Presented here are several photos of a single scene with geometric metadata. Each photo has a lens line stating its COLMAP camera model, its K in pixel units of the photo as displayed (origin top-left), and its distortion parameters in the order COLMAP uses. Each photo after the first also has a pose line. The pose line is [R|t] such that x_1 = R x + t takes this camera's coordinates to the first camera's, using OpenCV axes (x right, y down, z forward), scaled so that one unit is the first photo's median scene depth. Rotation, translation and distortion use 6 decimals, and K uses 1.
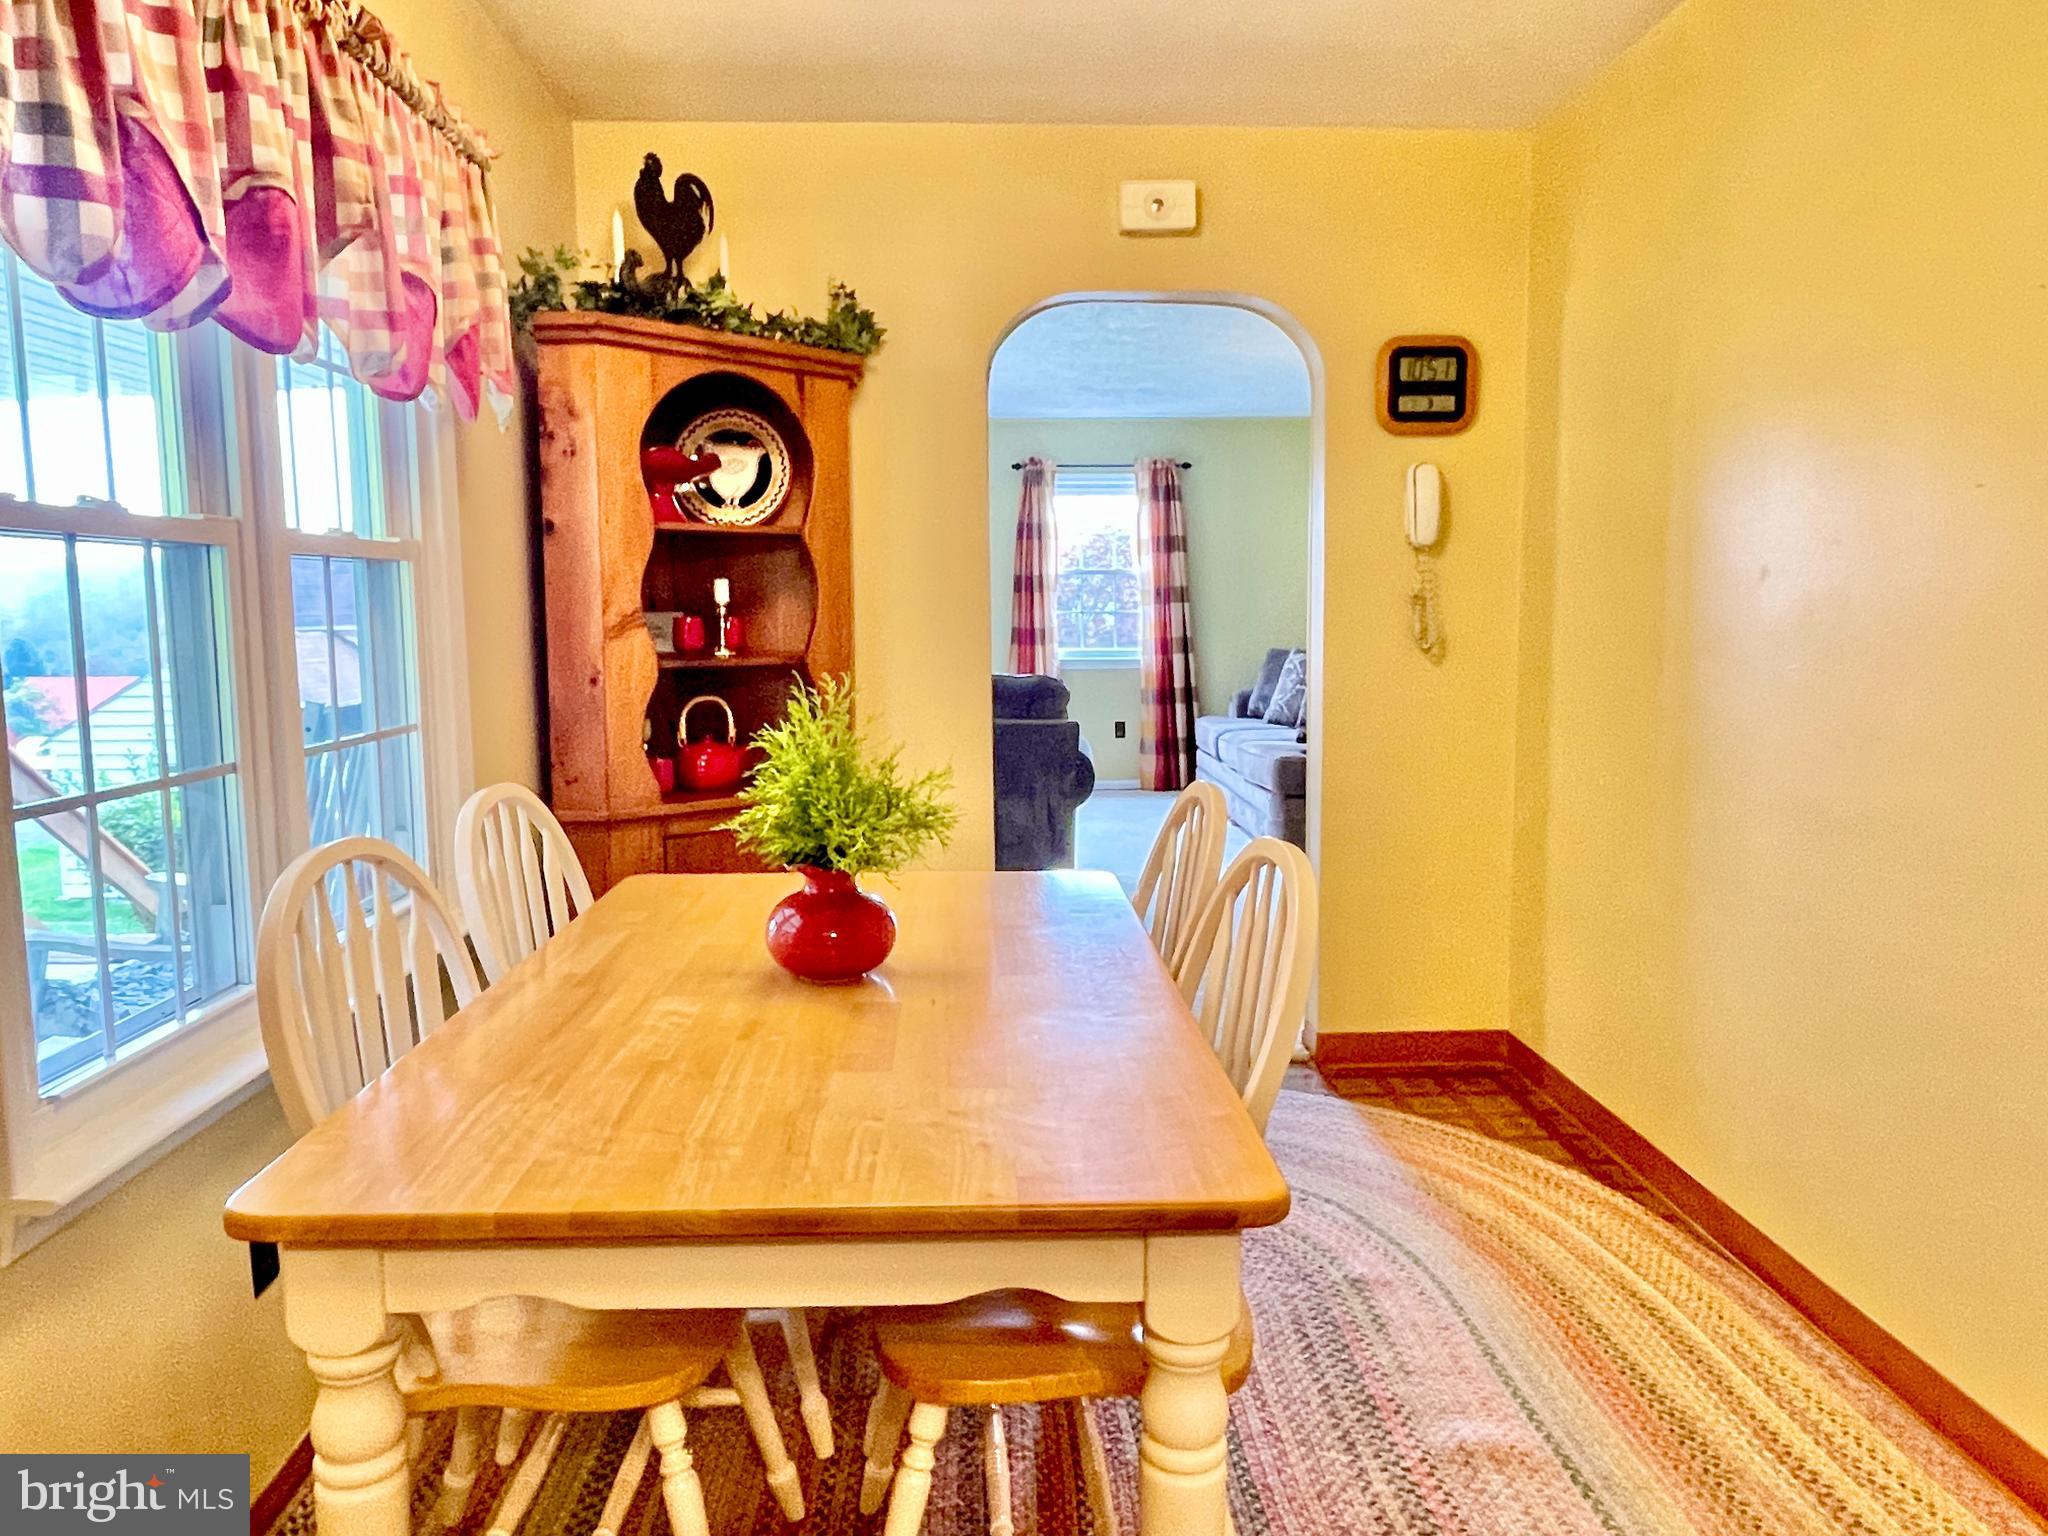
lens RADIAL K [[1435.4, 0, 1012.1], [0, 1435.4, 763.3], [0, 0, 1]] dist [0.007336, -0.010485]
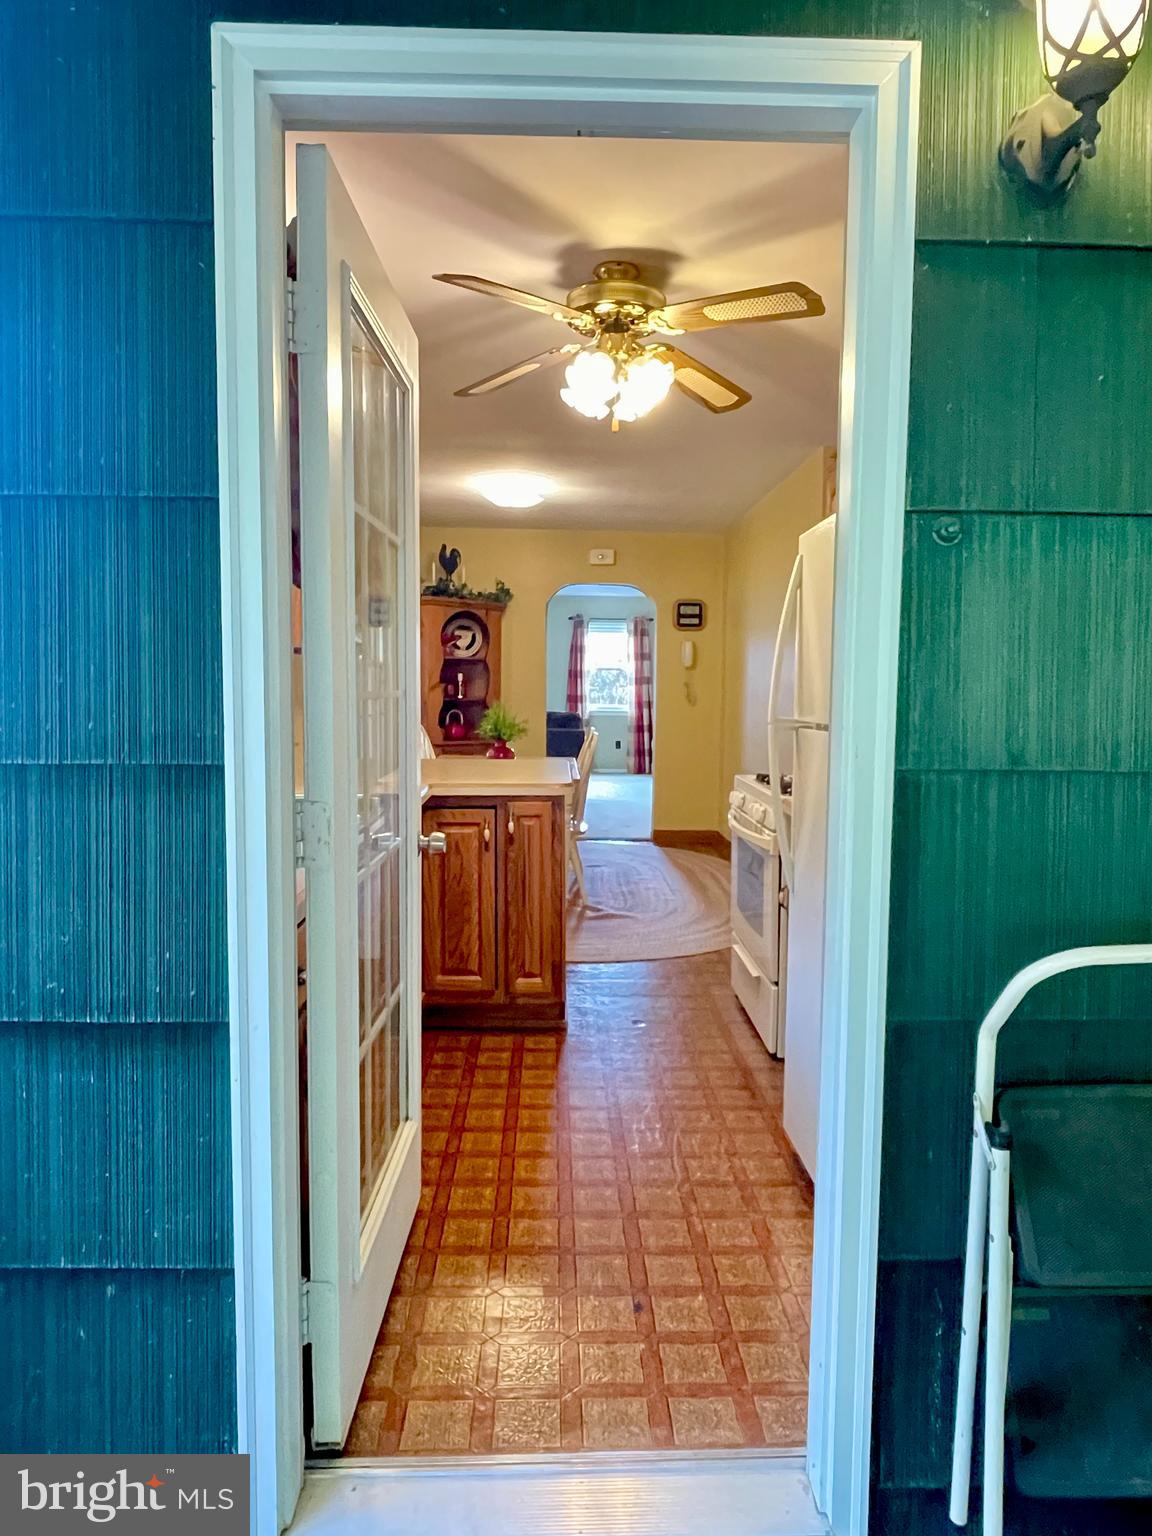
lens RADIAL K [[992.7, 0, 584.3], [0, 992.7, 771.5], [0, 0, 1]] dist [0.010683, -0.015999]
pose [[0.999769, 0.021398, -0.001950, 0.079504], [-0.021436, 0.999518, -0.022447, 0.130209], [0.001469, 0.022483, 0.999746, -1.174531]]
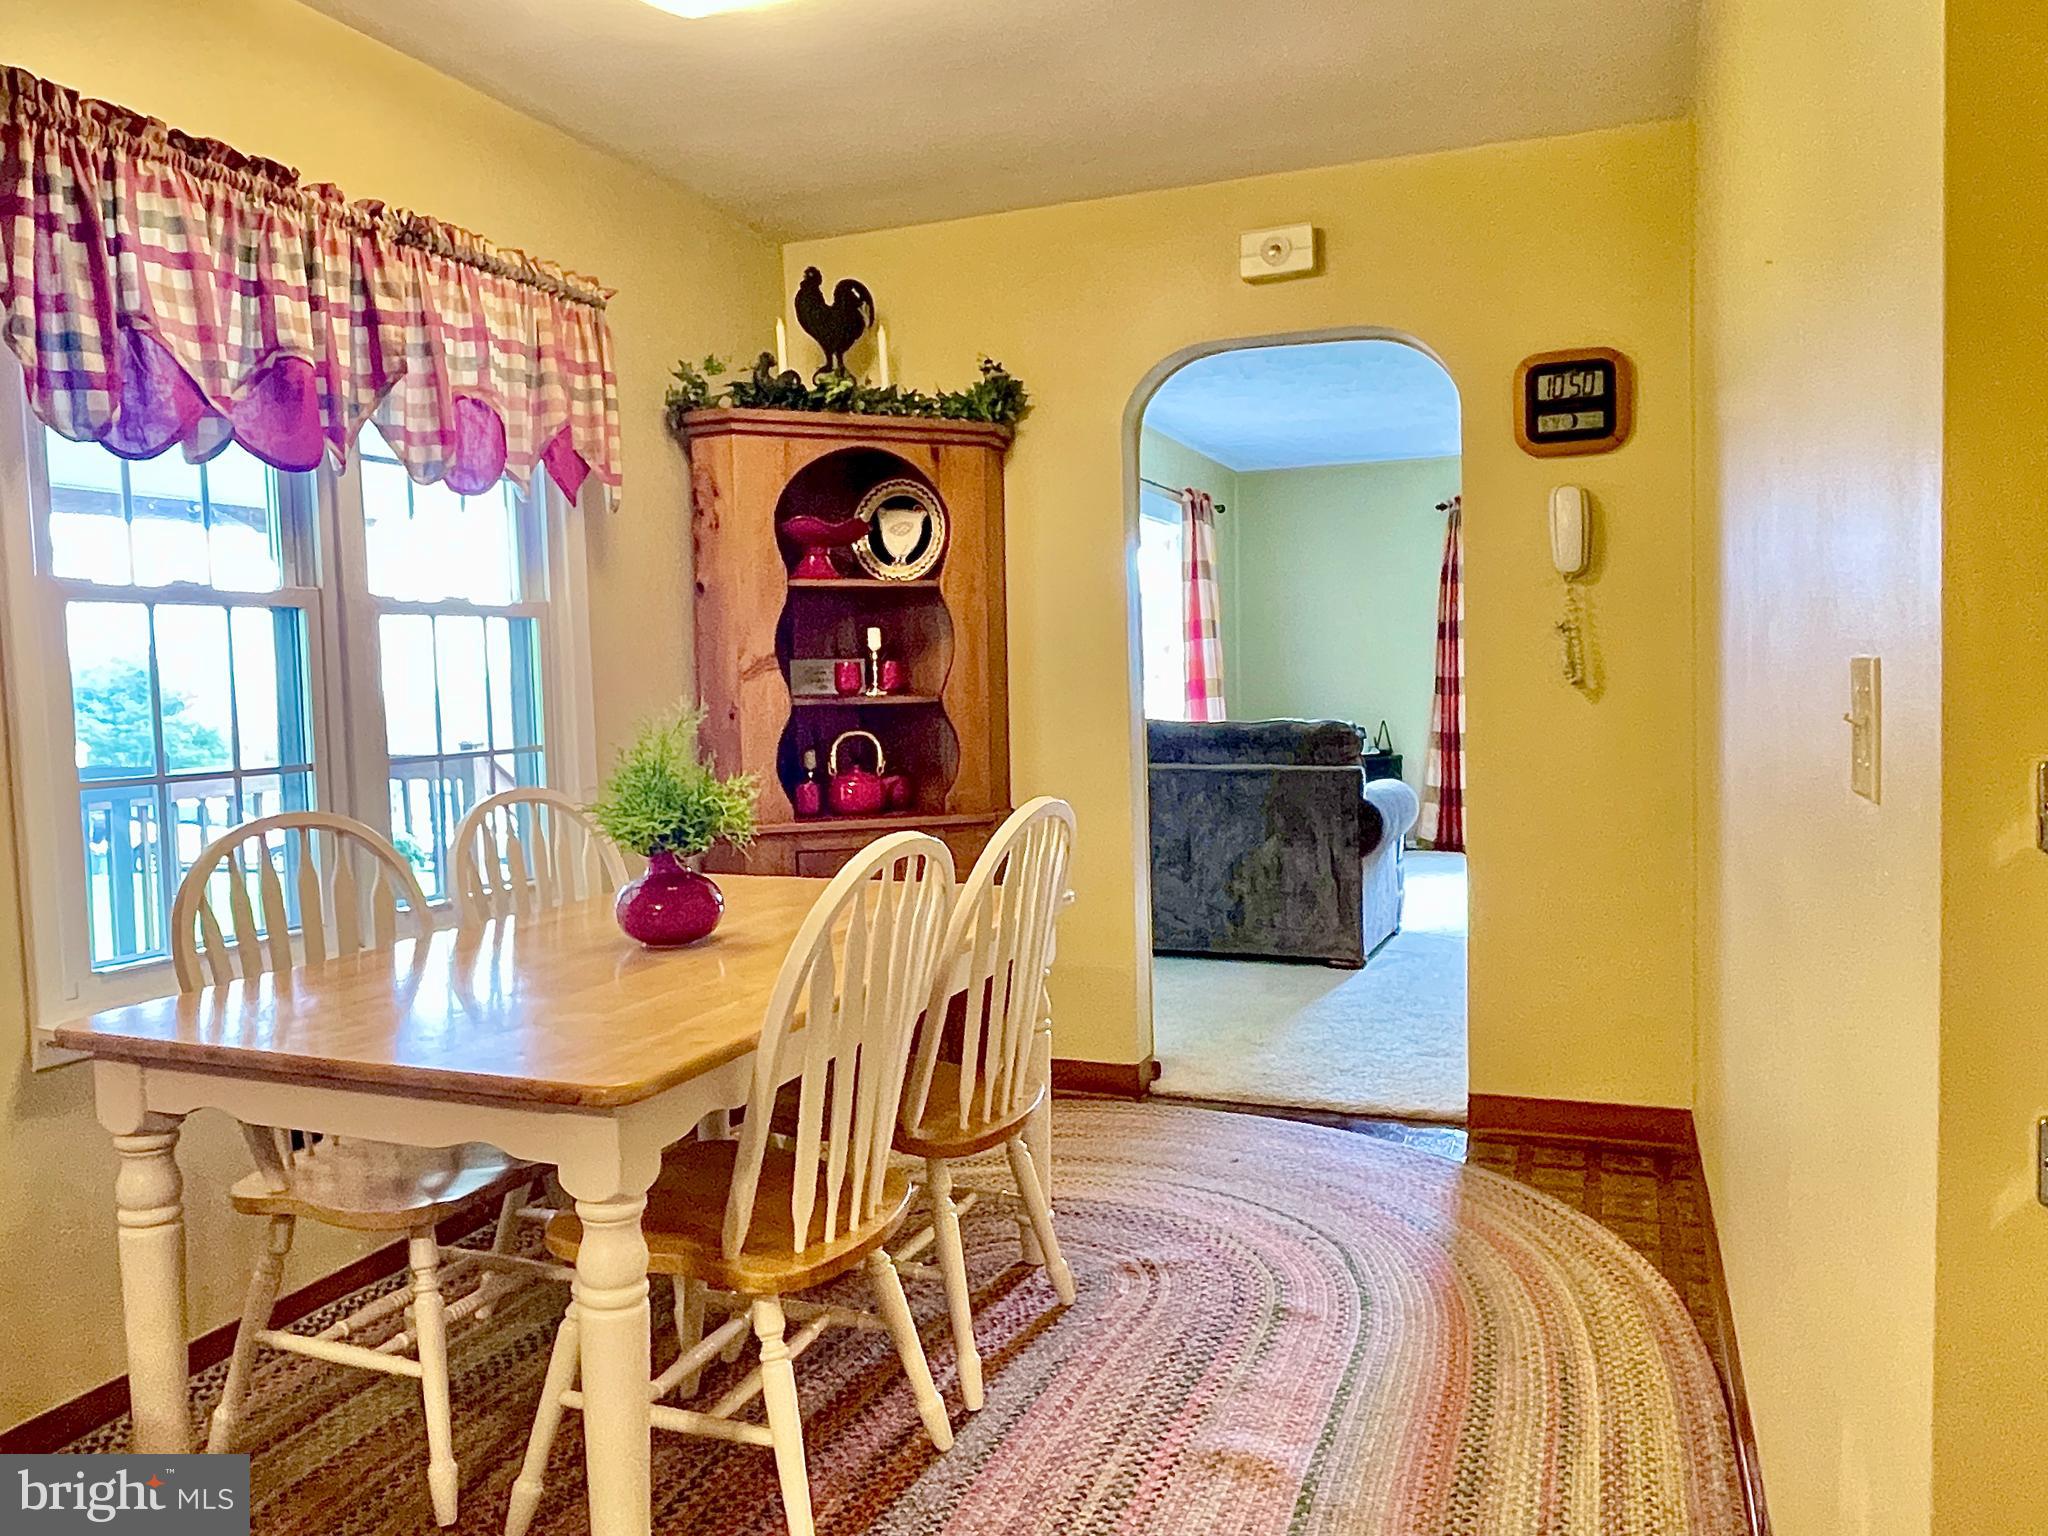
lens RADIAL K [[1506.9, 0, 1025.3], [0, 1506.9, 760.1], [0, 0, 1]] dist [0.025472, -0.018218]
pose [[0.917923, 0.007846, -0.396682, 0.374650], [-0.026429, 0.998793, -0.041401, 0.021327], [0.395878, 0.048486, 0.917022, -0.036919]]
